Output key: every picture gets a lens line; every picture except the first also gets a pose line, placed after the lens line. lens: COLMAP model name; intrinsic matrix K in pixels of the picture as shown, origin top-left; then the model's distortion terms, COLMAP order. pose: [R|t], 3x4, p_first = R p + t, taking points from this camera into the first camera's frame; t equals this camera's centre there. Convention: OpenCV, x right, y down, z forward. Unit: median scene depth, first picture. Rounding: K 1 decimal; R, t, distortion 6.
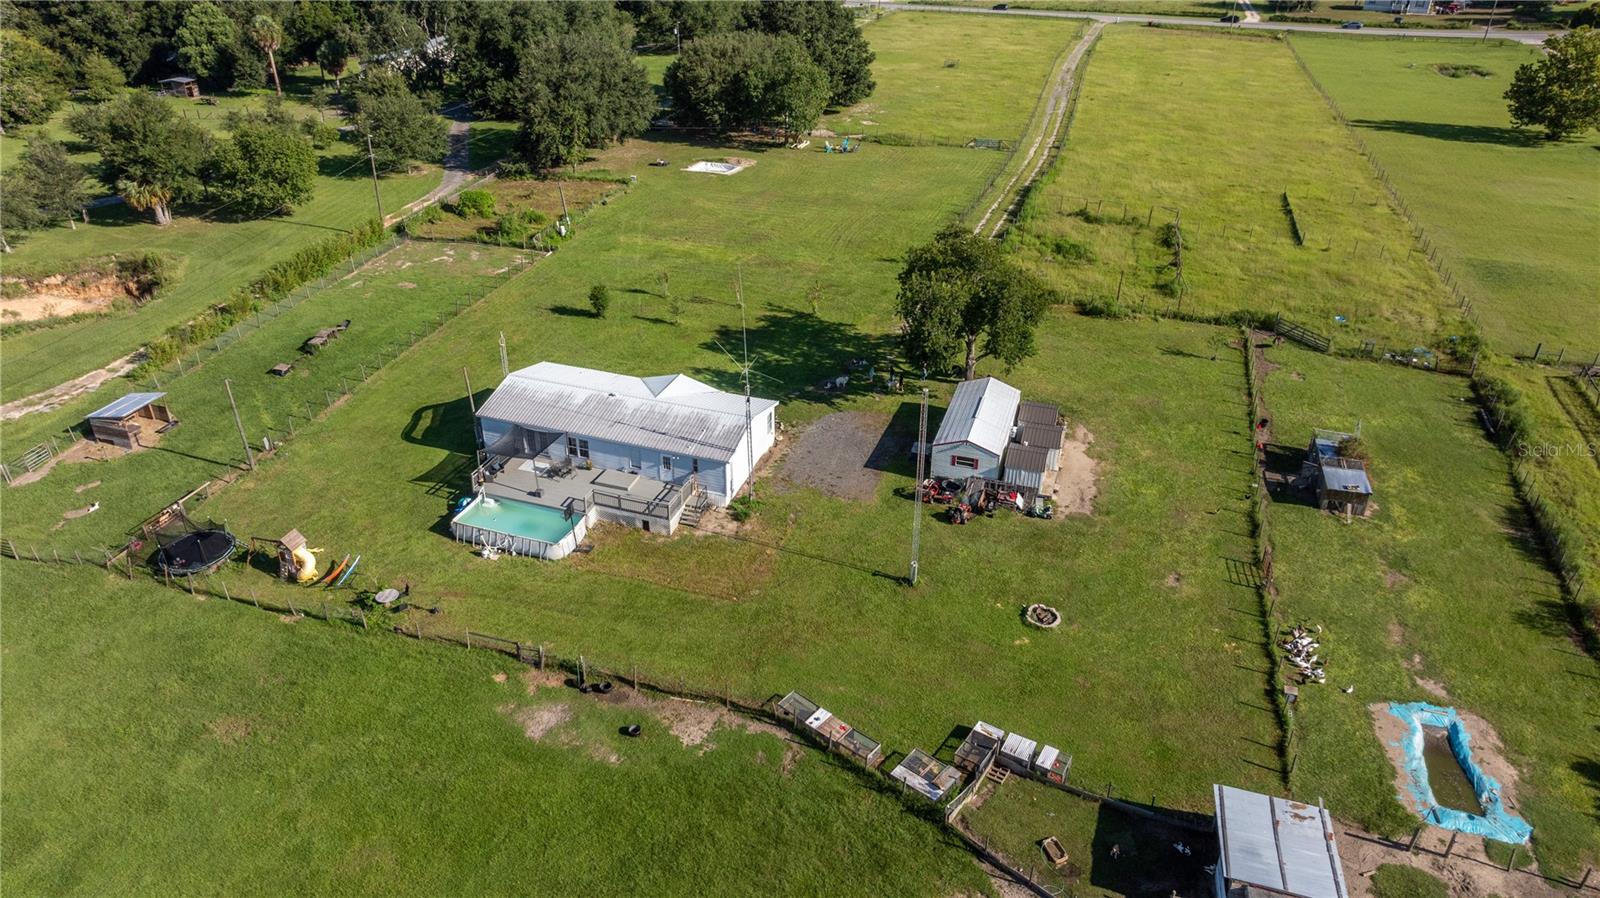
lens RADIAL K [[1121.2, 0, 798.7], [0, 1121.2, 445.2], [0, 0, 1]] dist [-0.034085, 0.027072]
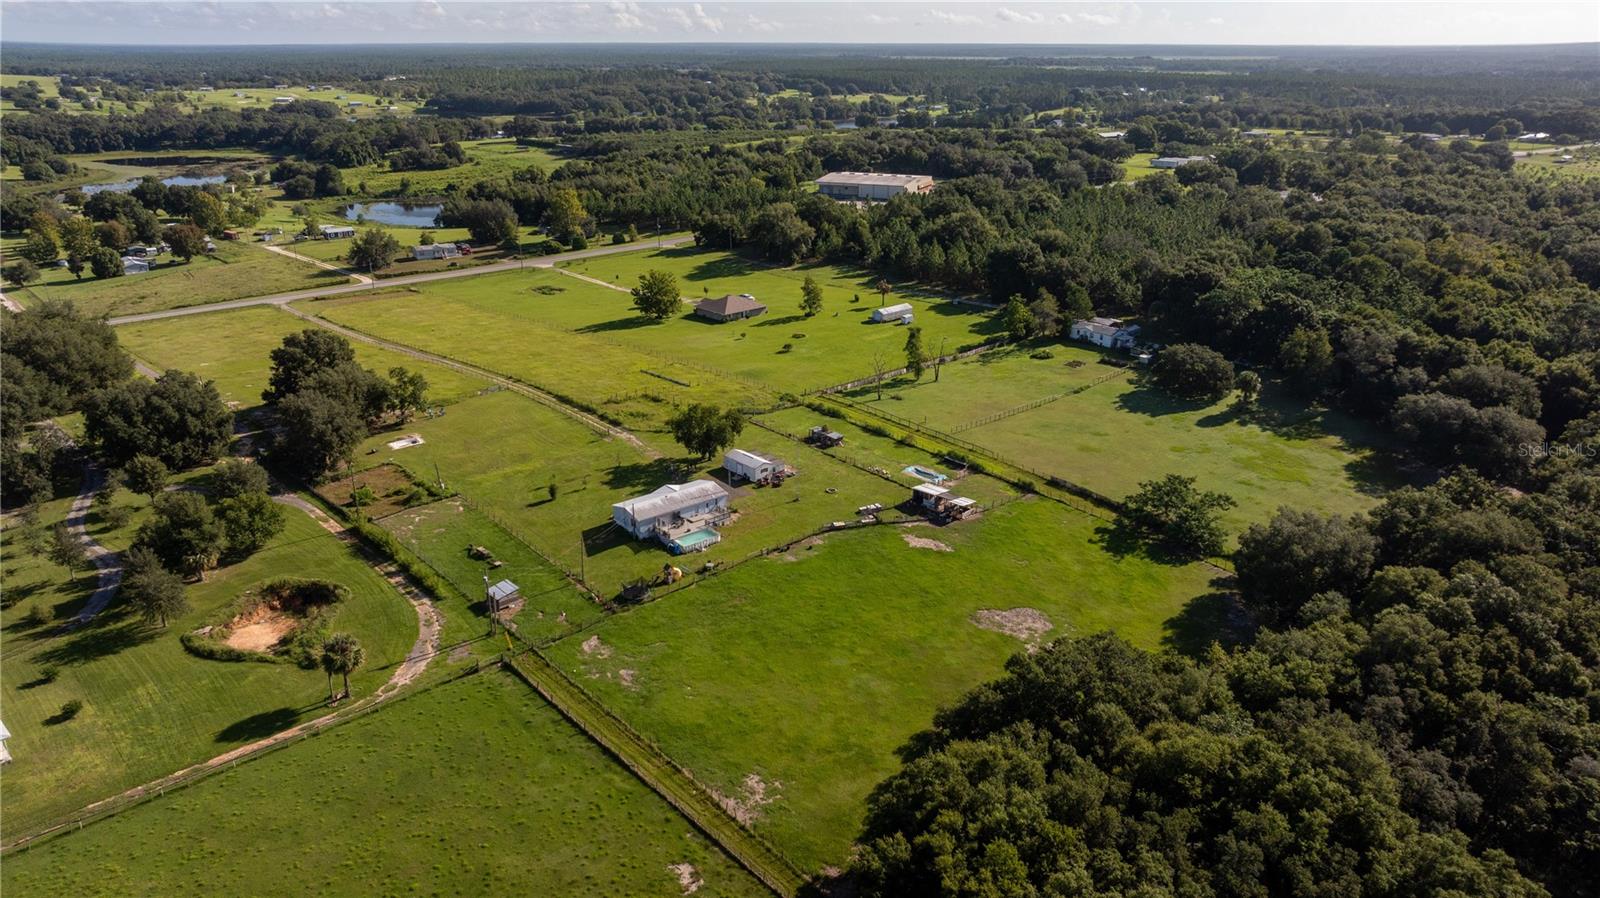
lens RADIAL K [[1121.2, 0, 809.2], [0, 1121.2, 456.5], [0, 0, 1]] dist [-0.034085, 0.027072]
pose [[0.505213, -0.311410, 0.804850, -1.509926], [0.426428, 0.900897, 0.080899, -0.144745], [-0.750279, 0.302339, 0.587939, -0.579234]]
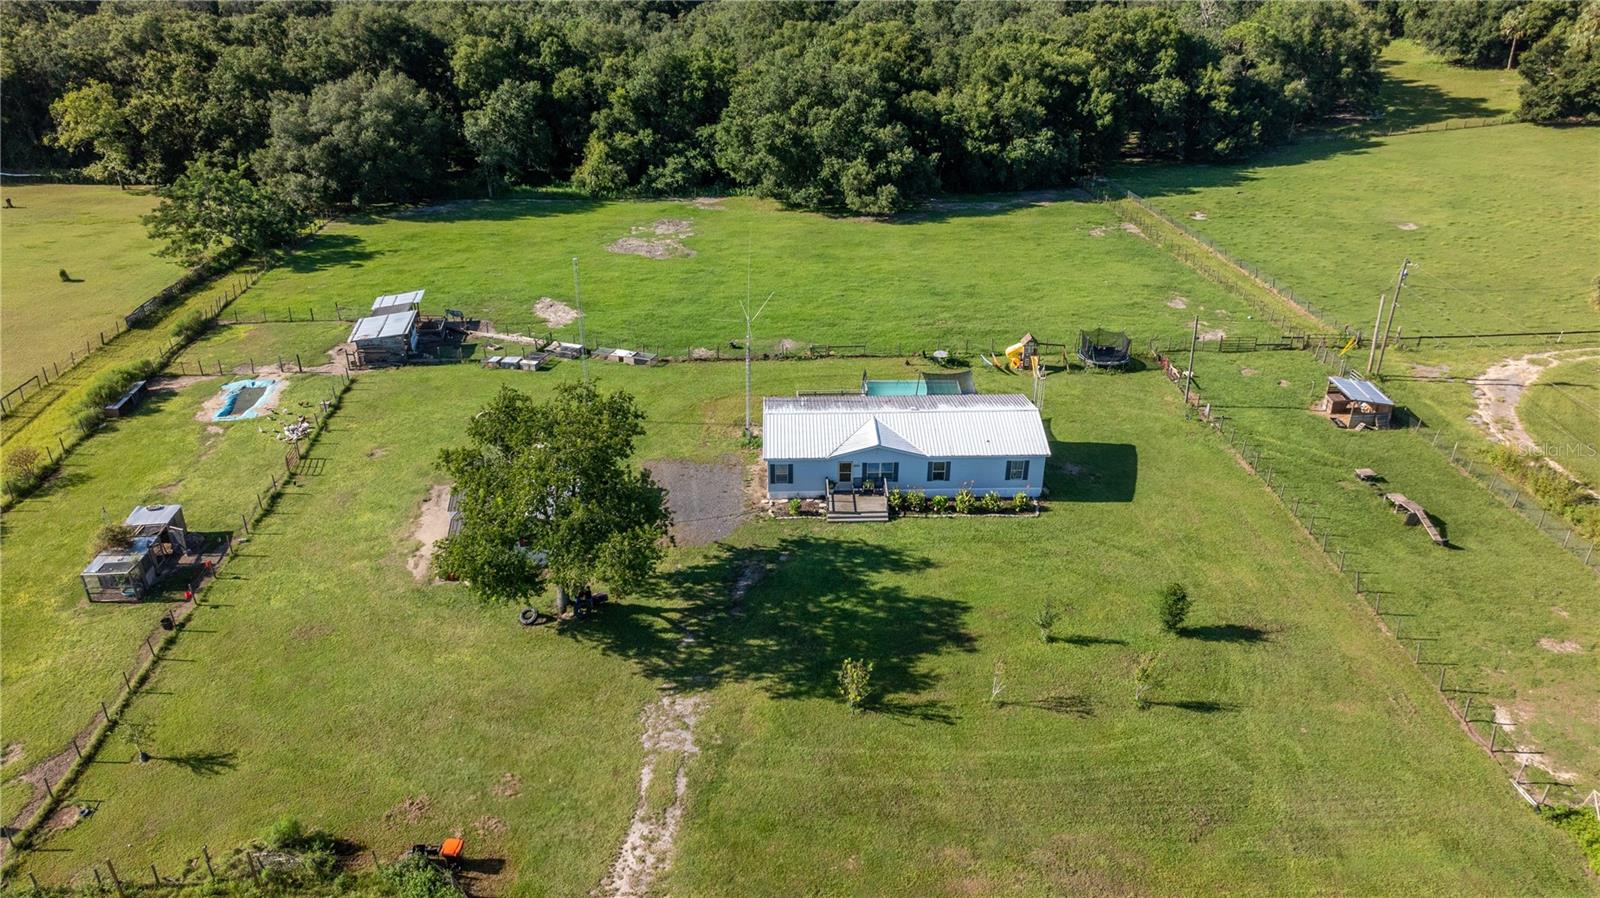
lens RADIAL K [[1121.2, 0, 802.9], [0, 1121.2, 445.0], [0, 0, 1]] dist [-0.034085, 0.027072]
pose [[-0.933970, 0.165647, -0.316639, 0.182624], [-0.182019, 0.541997, 0.820432, -0.610118], [0.307520, 0.823893, -0.476058, 1.089053]]
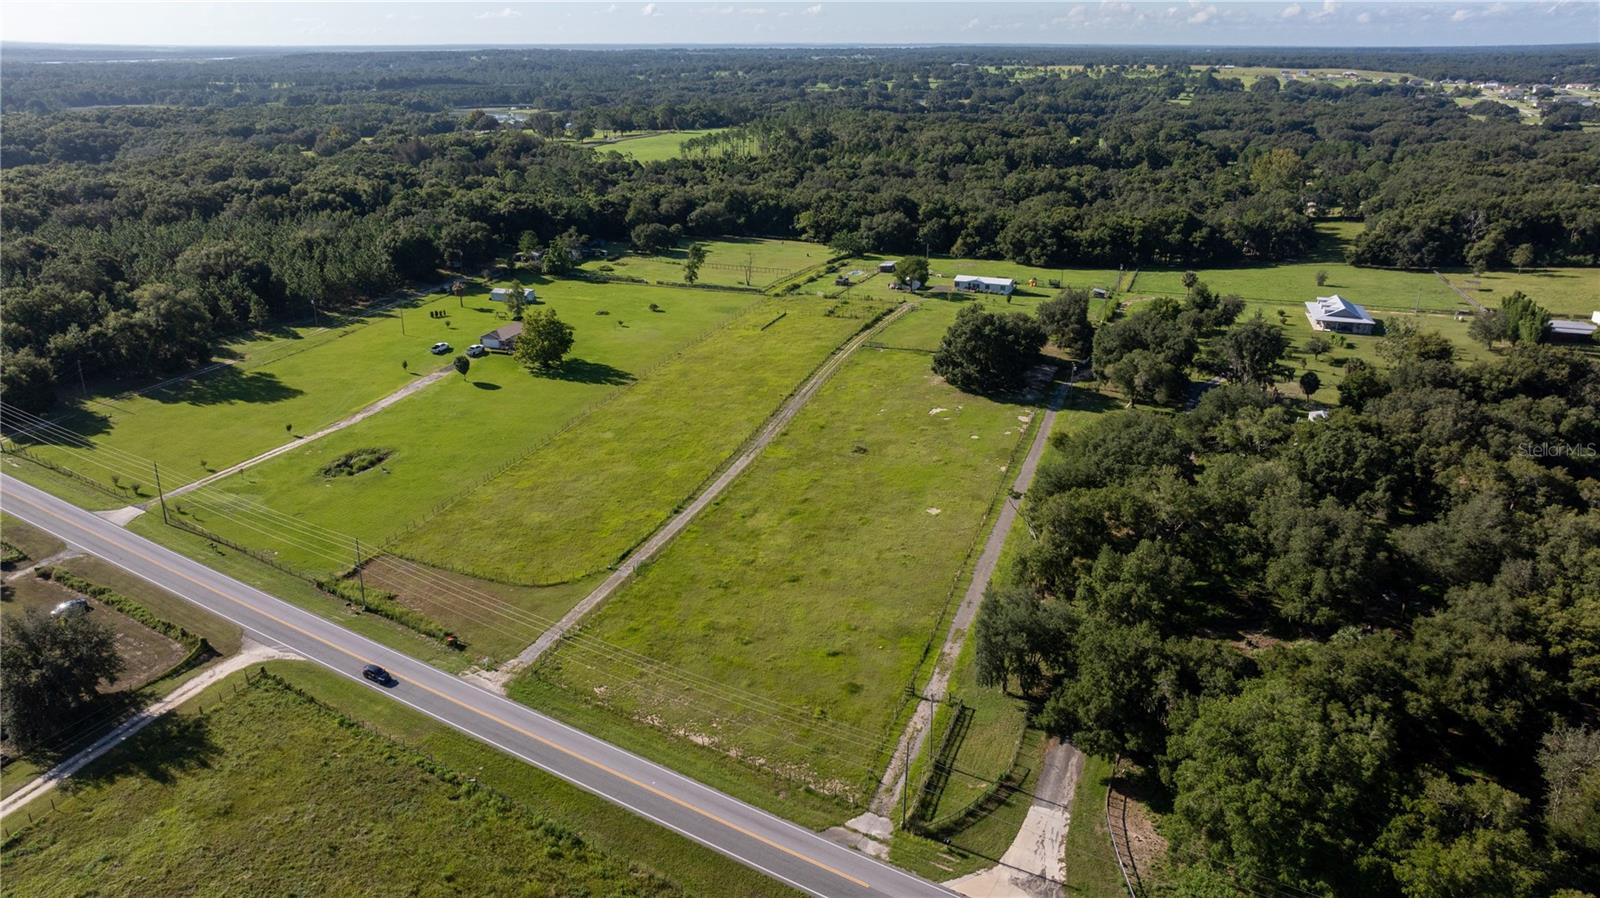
lens RADIAL K [[1121.2, 0, 800.3], [0, 1121.2, 447.9], [0, 0, 1]] dist [-0.034085, 0.027072]
pose [[-0.998018, -0.026980, 0.056851, 0.264946], [0.025778, 0.648866, 0.760466, -2.549346], [-0.057406, 0.760424, -0.646885, 3.682107]]
